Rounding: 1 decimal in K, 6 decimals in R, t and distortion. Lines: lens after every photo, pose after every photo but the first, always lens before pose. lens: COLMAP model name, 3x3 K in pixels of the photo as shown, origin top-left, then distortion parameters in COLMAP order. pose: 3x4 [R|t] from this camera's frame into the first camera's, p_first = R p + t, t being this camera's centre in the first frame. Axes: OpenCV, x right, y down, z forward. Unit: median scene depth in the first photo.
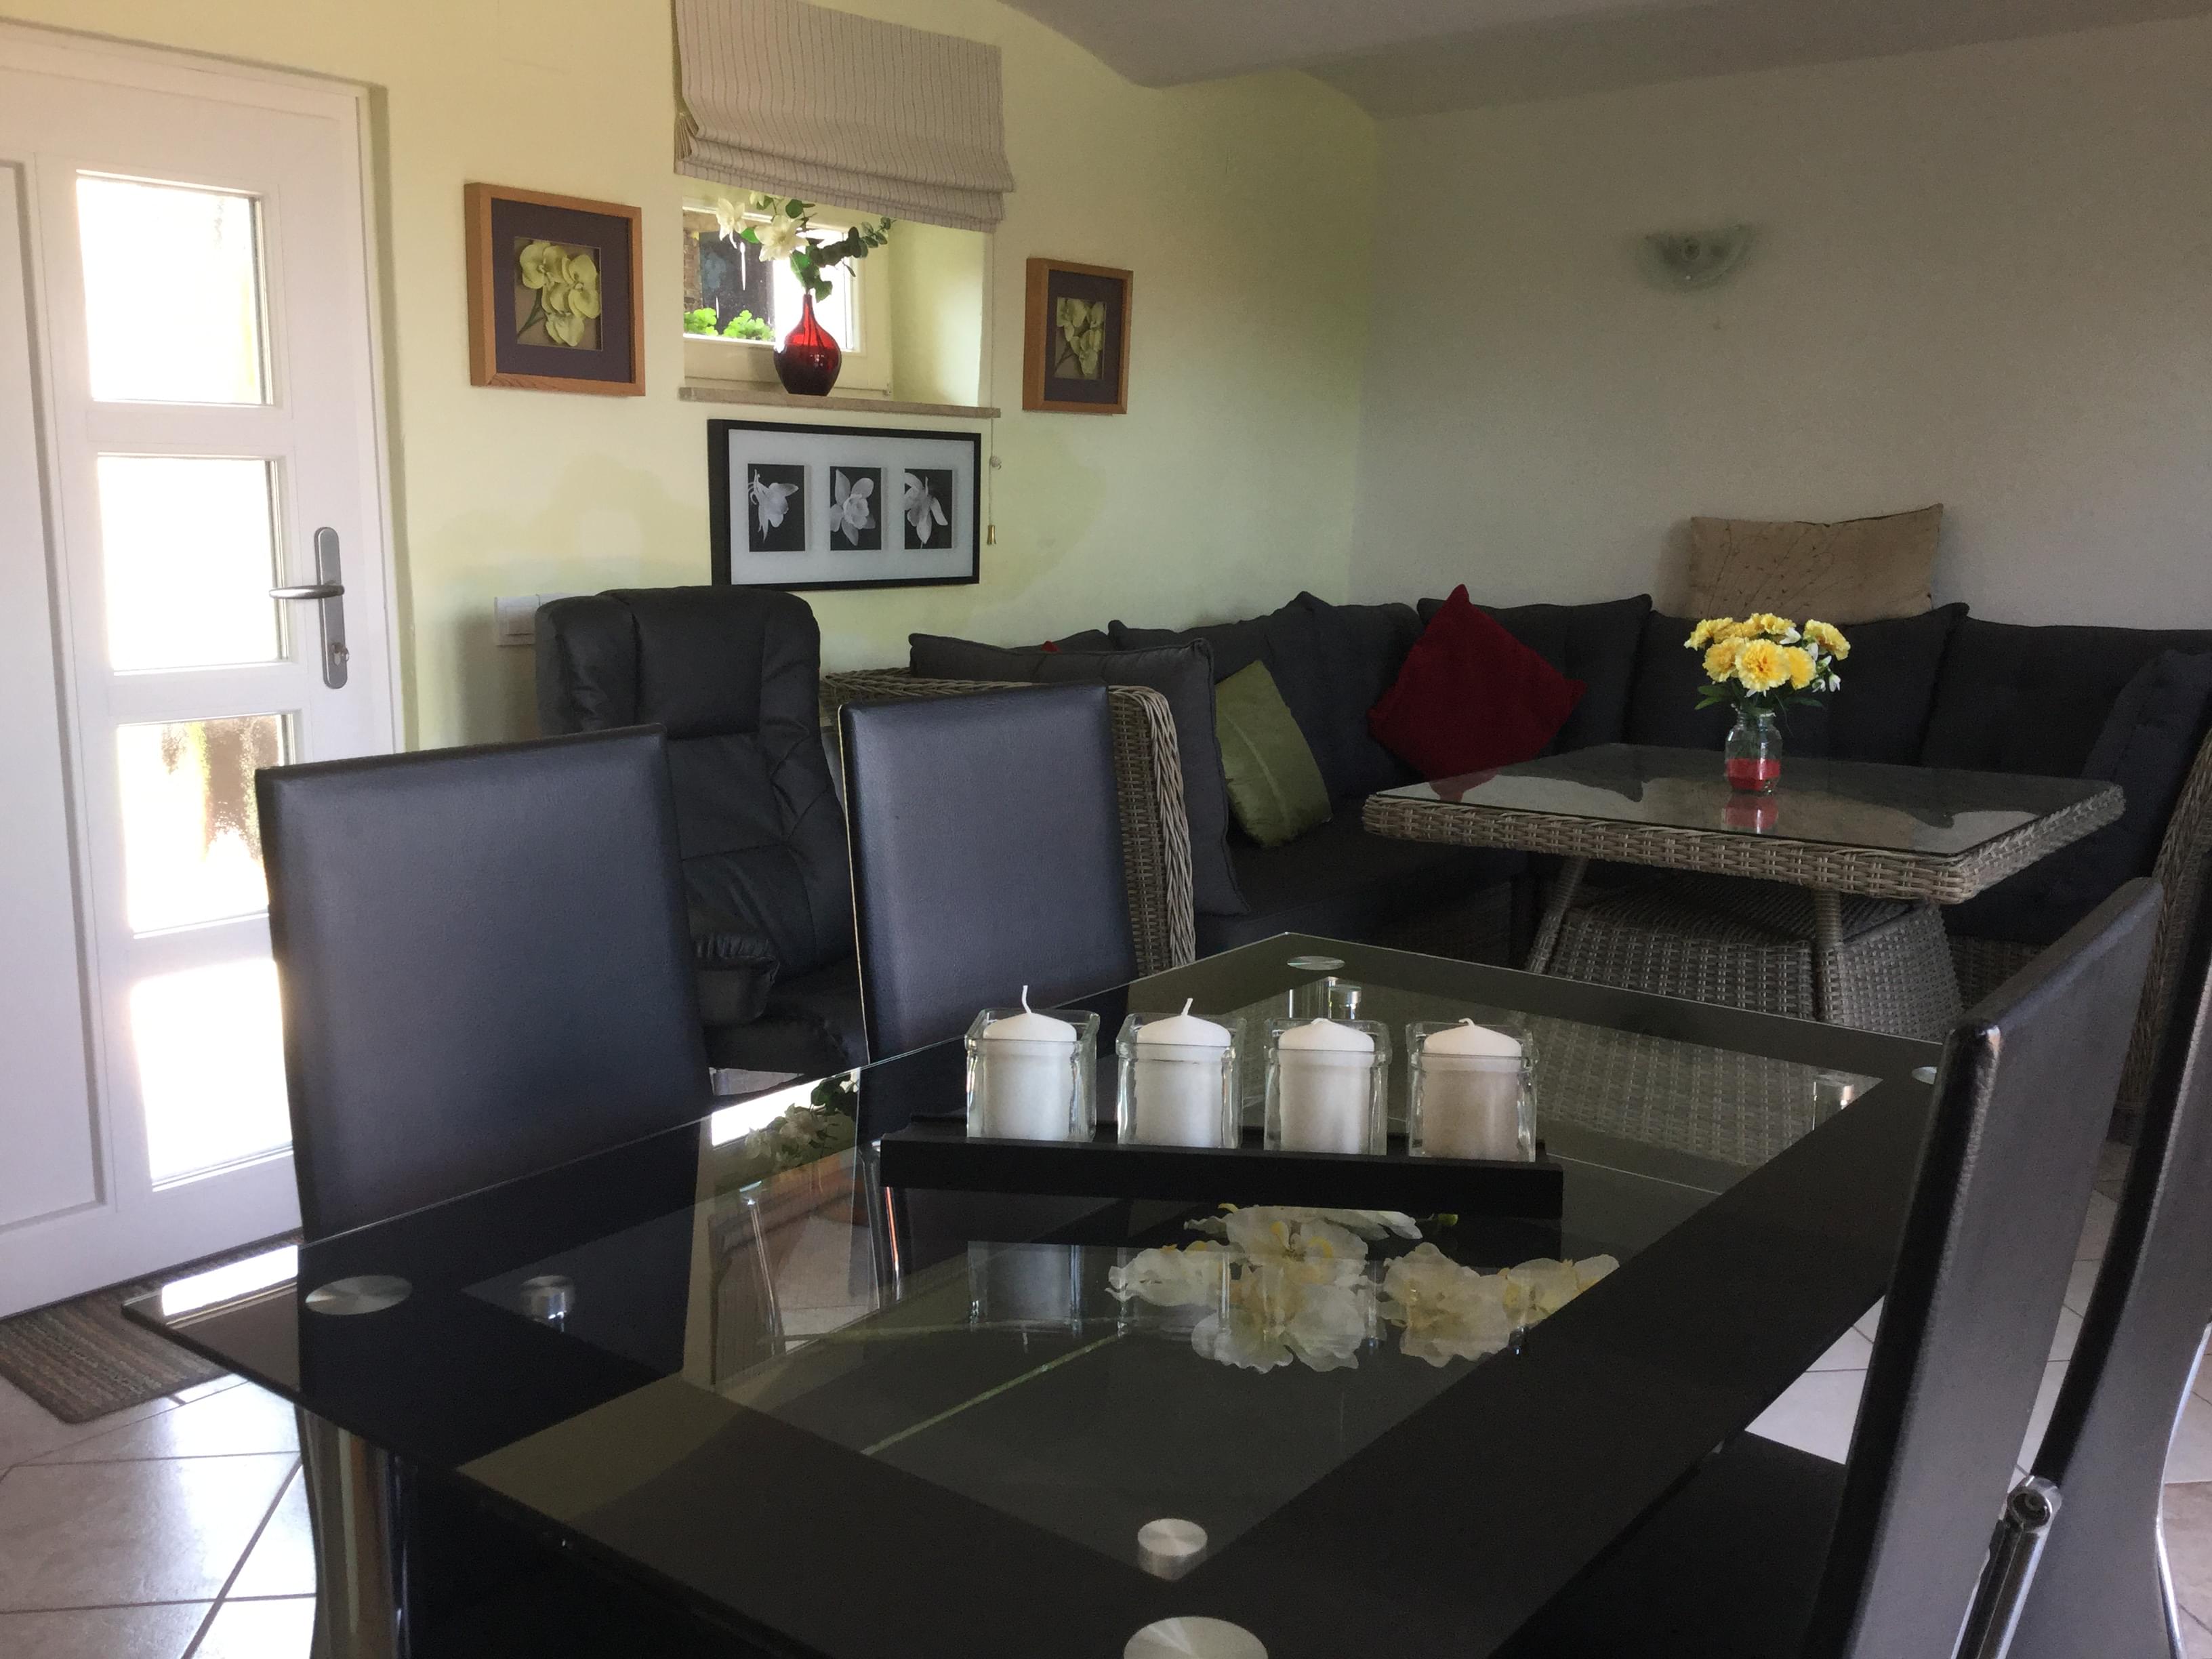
lens RADIAL K [[2011.4, 0, 1095.9], [0, 2011.4, 820.2], [0, 0, 1]] dist [0.153181, -0.266813]
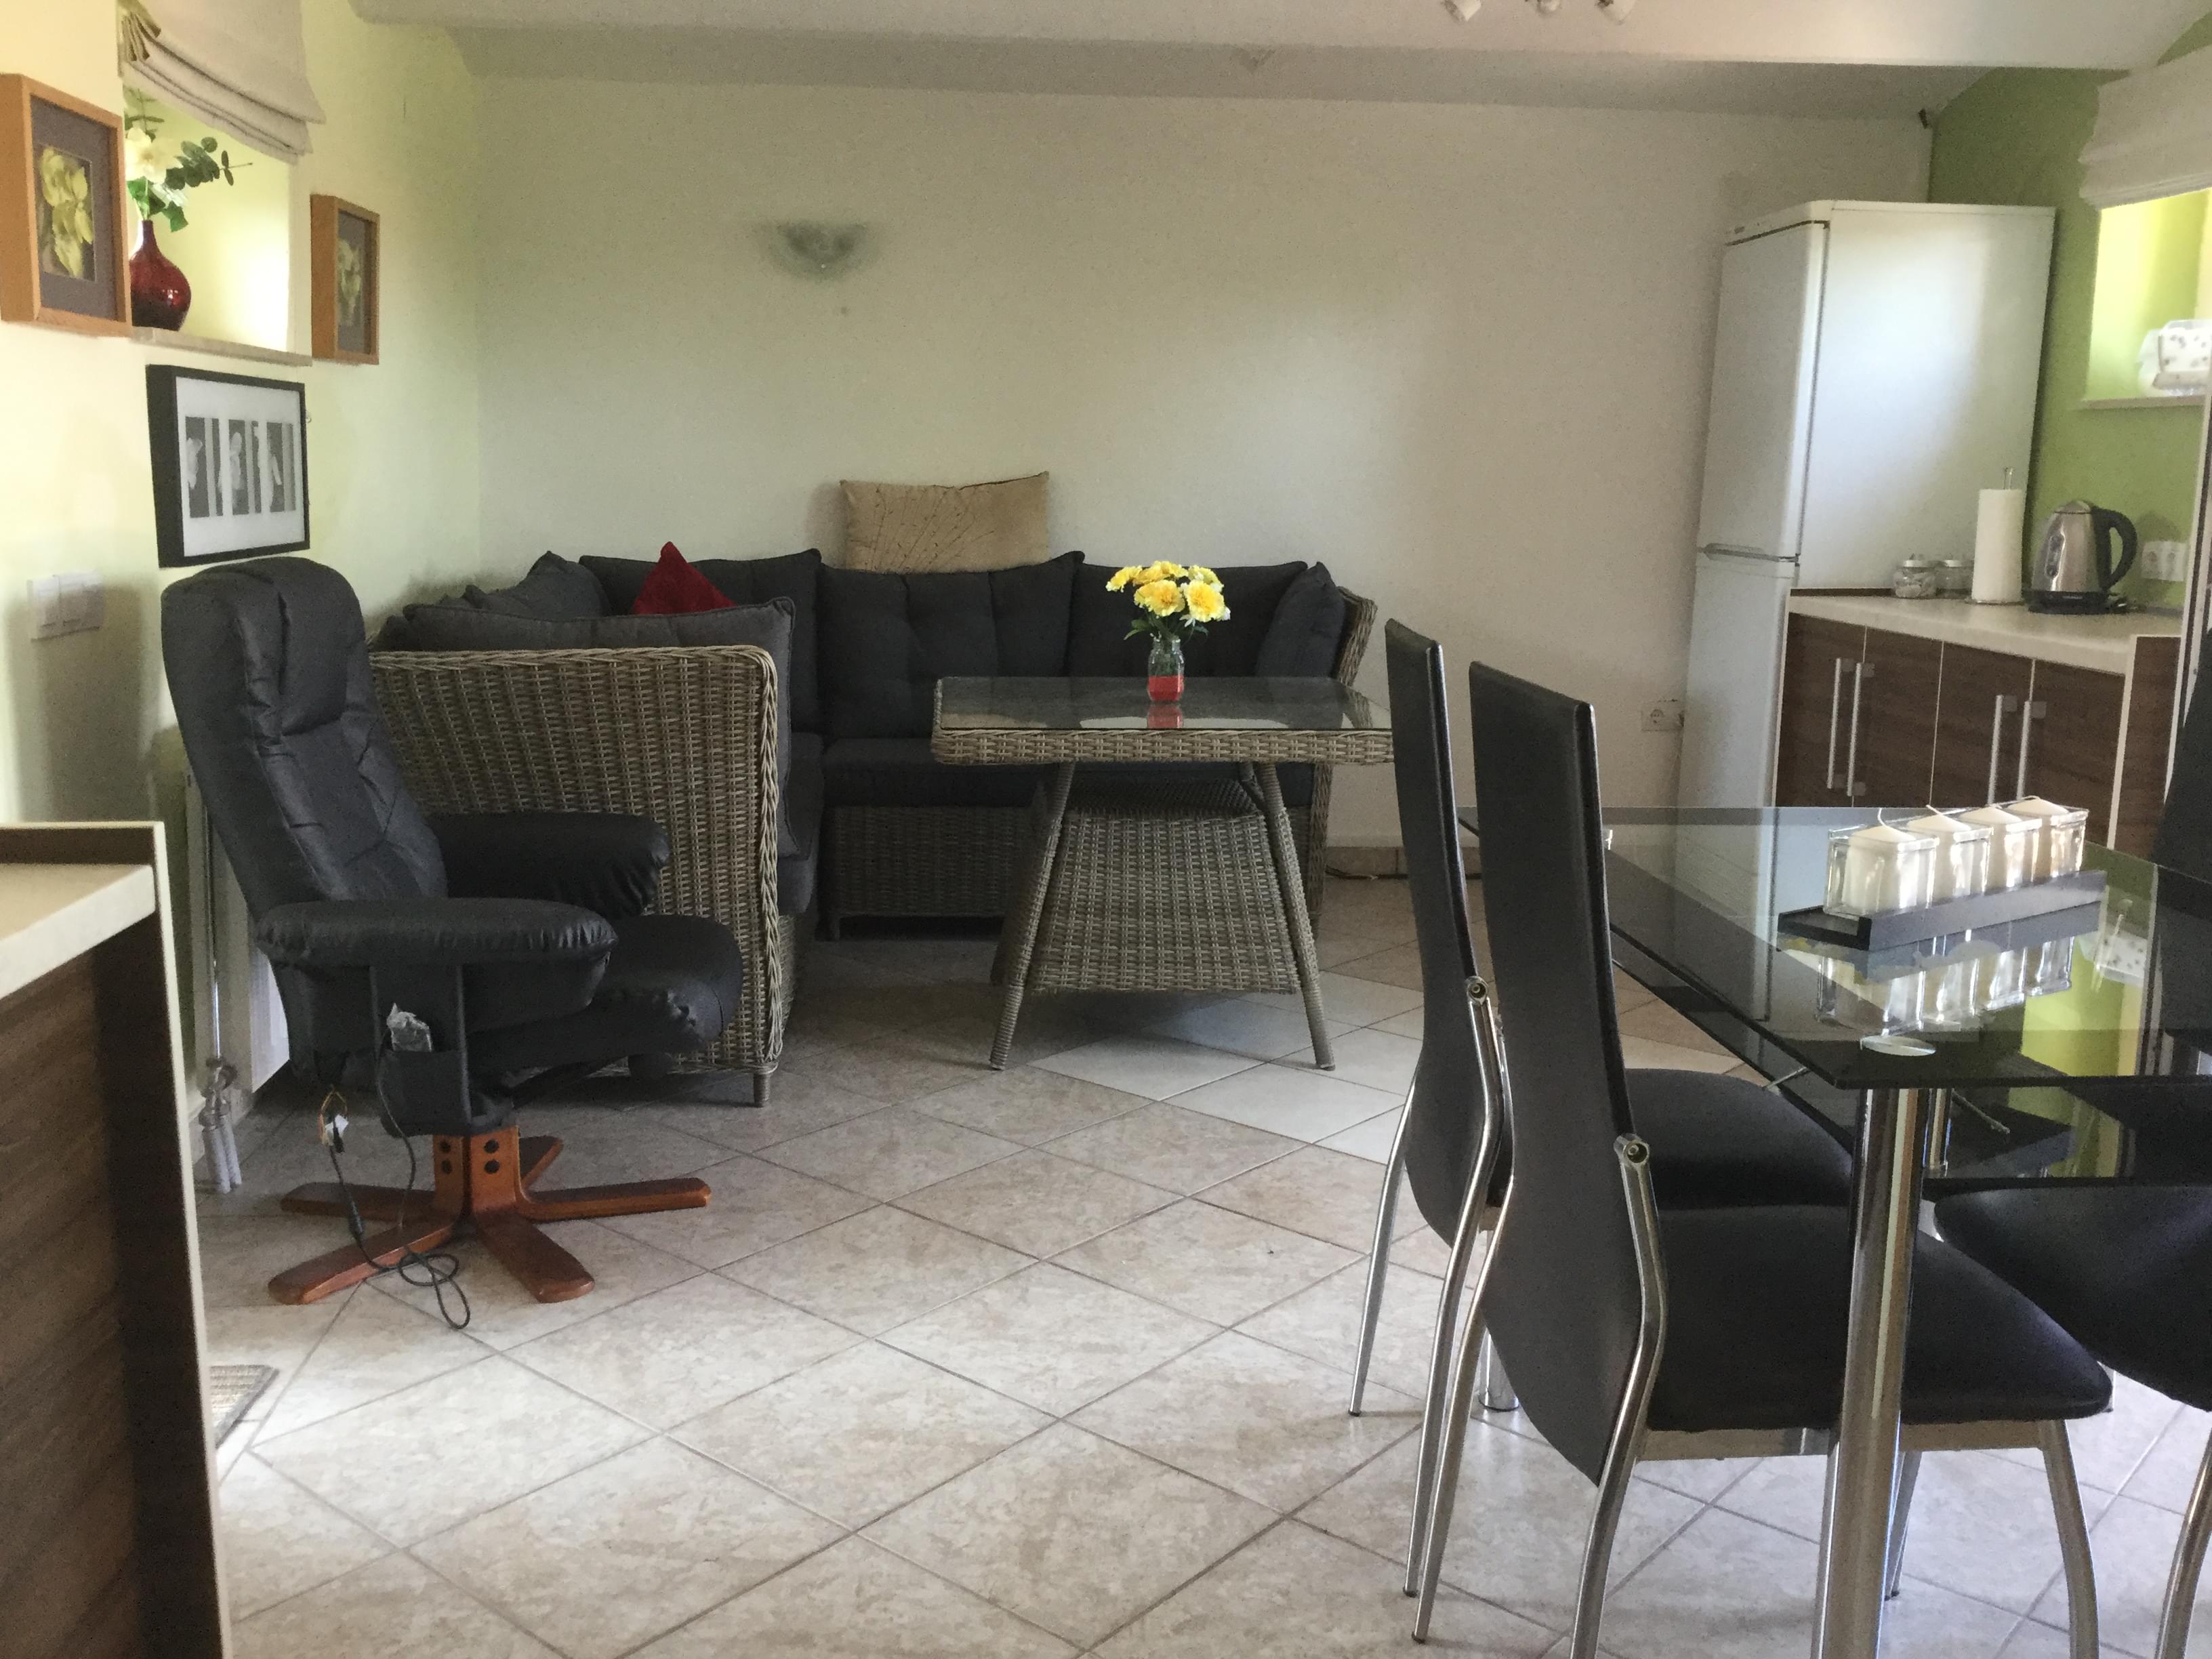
lens RADIAL K [[2011.4, 0, 1095.9], [0, 2011.4, 820.2], [0, 0, 1]] dist [0.153181, -0.266813]
pose [[0.735785, -0.114673, 0.667436, -0.440794], [0.099093, 0.993182, 0.061399, -0.017958], [-0.669926, 0.020961, 0.742132, 0.084040]]
